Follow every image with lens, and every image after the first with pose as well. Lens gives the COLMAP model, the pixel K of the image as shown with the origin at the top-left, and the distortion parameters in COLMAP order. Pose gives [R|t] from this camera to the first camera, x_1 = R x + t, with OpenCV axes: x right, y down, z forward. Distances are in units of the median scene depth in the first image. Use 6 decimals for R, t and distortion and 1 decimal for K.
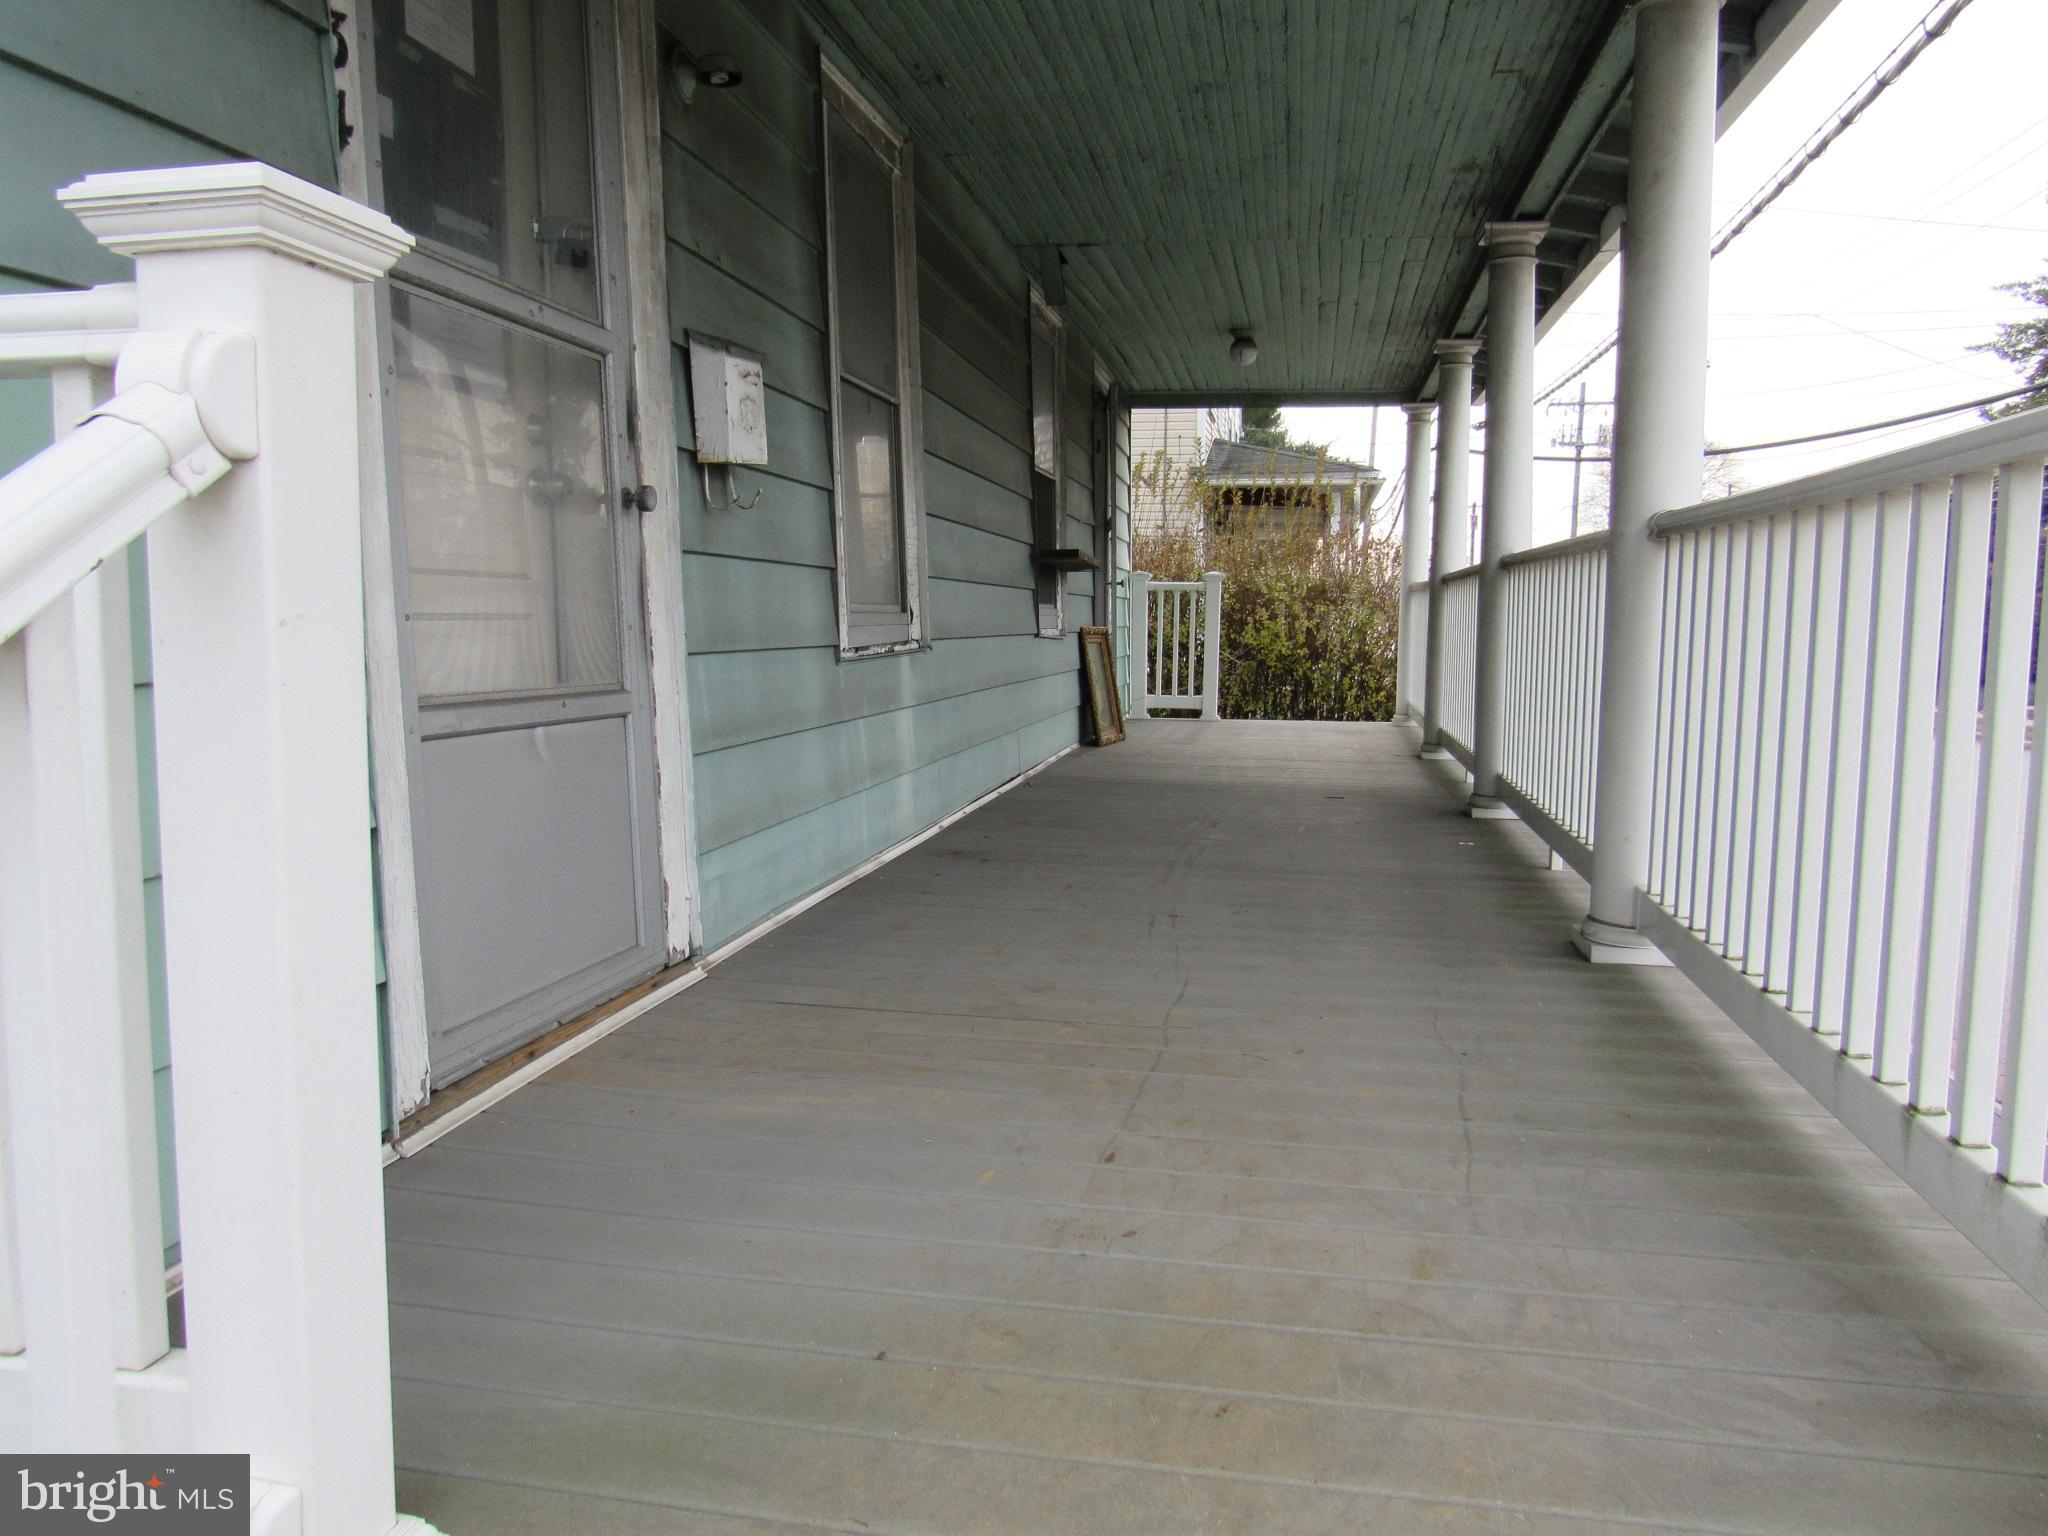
lens RADIAL K [[1448.9, 0, 1018.6], [0, 1448.9, 763.1], [0, 0, 1]] dist [-0.031766, 0.004635]
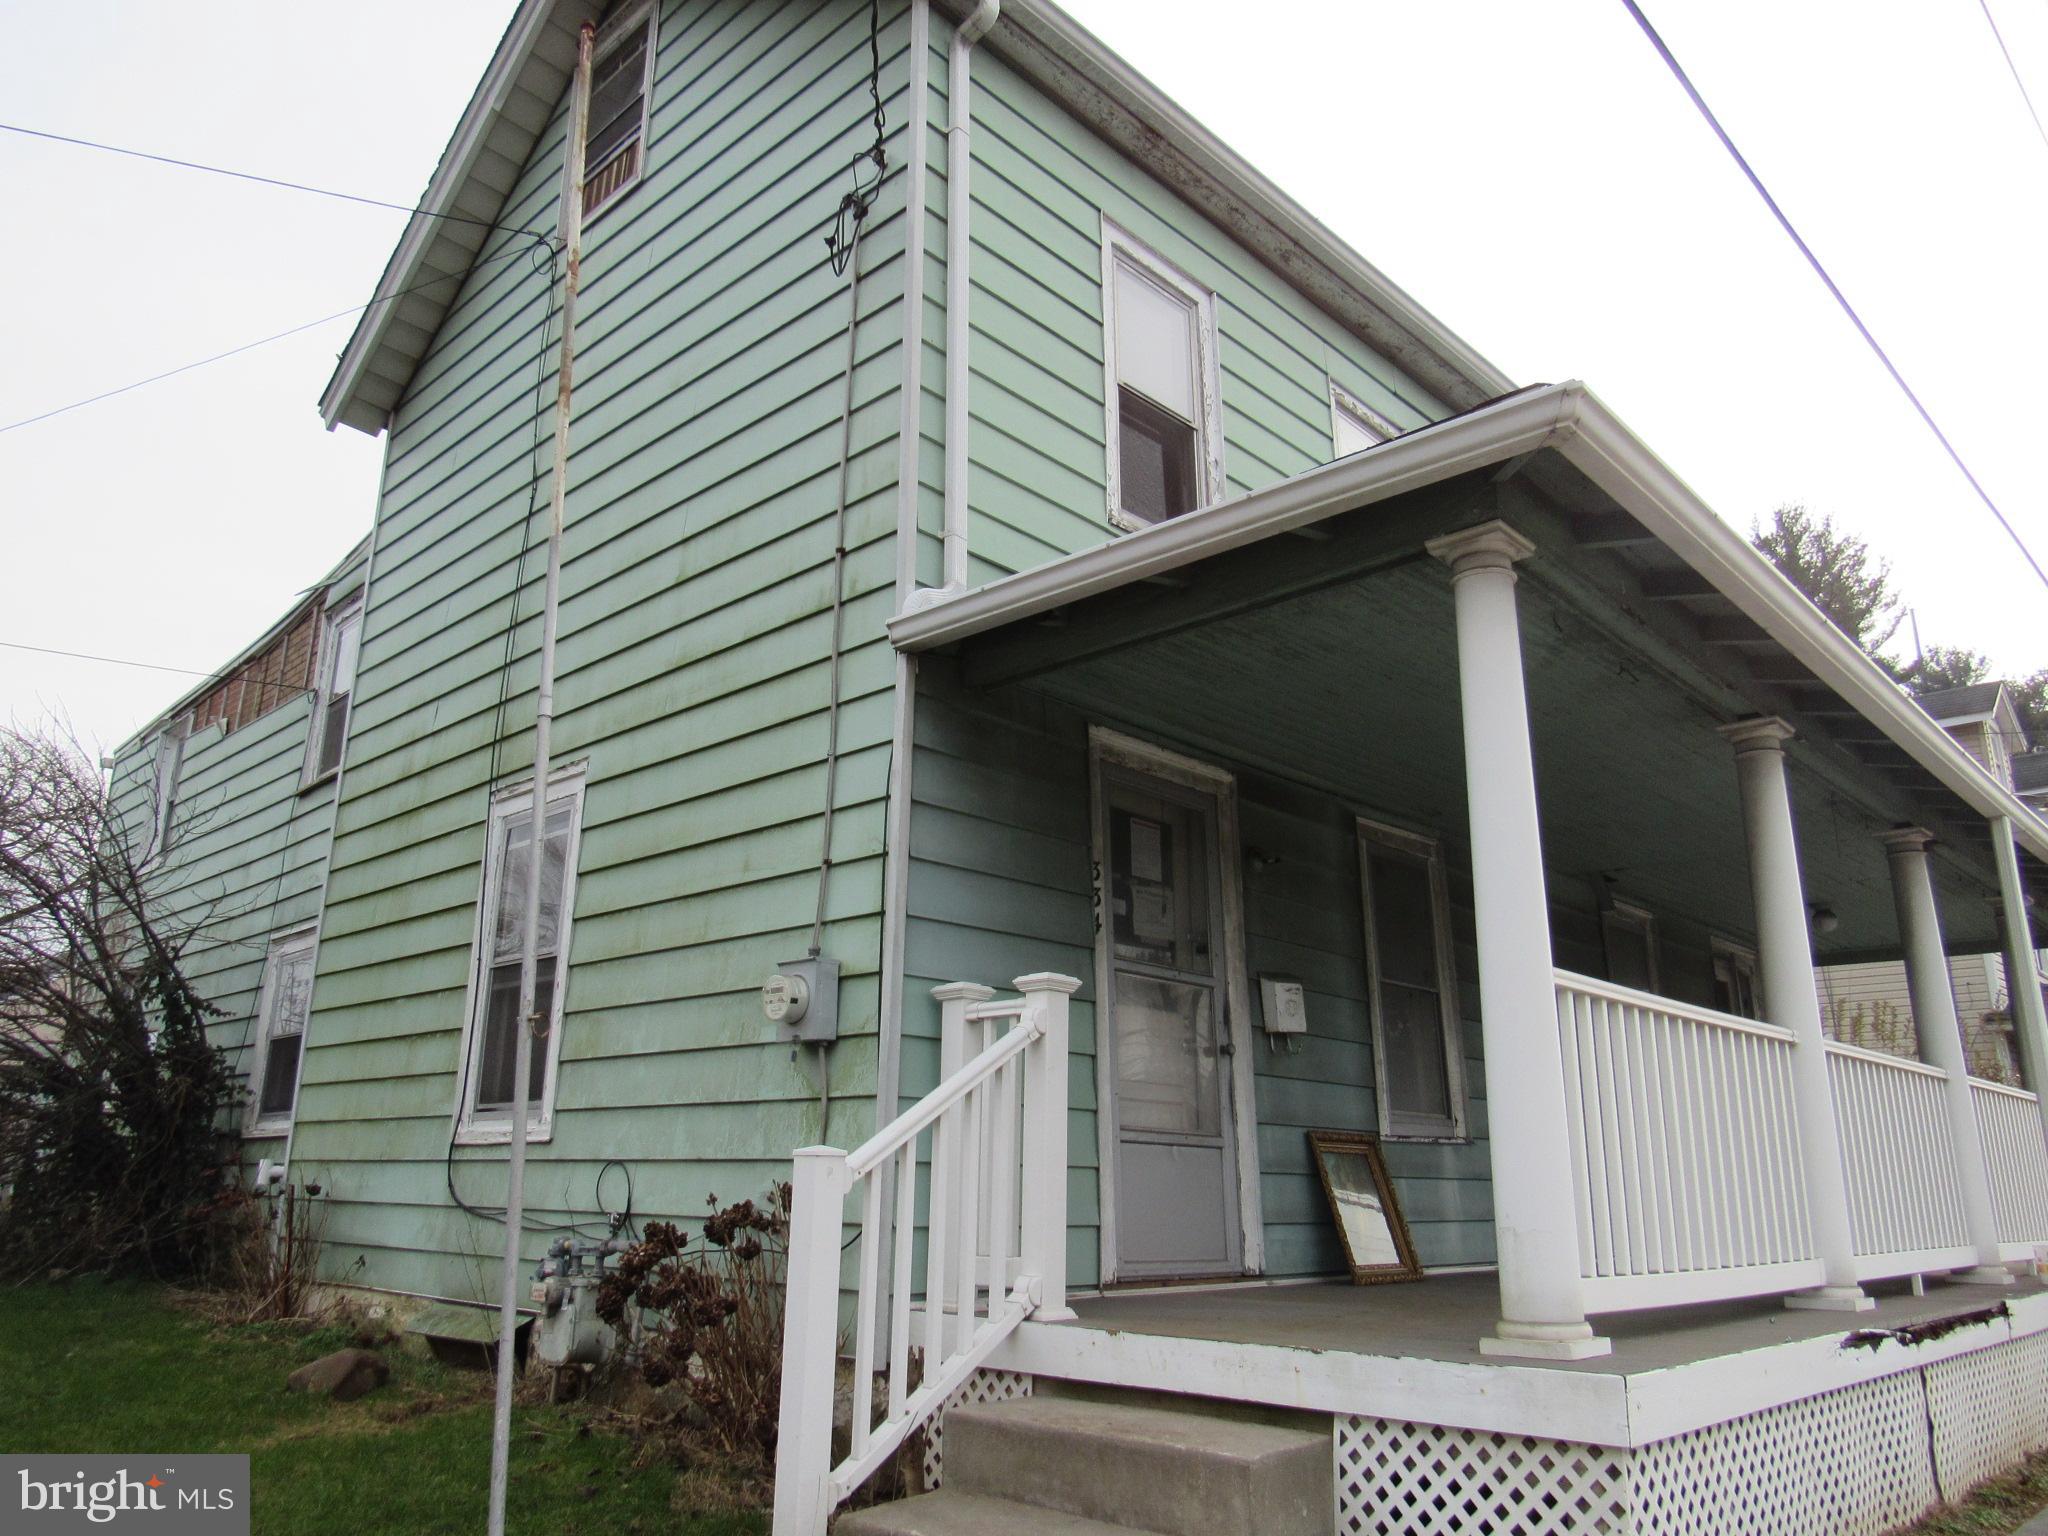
lens RADIAL K [[1448.9, 0, 1023.9], [0, 1448.9, 771.1], [0, 0, 1]] dist [-0.031766, 0.004635]
pose [[0.837431, -0.148641, -0.525943, 0.706403], [-0.063996, 0.929019, -0.364457, 0.250566], [0.542784, 0.338866, 0.768476, -1.033382]]
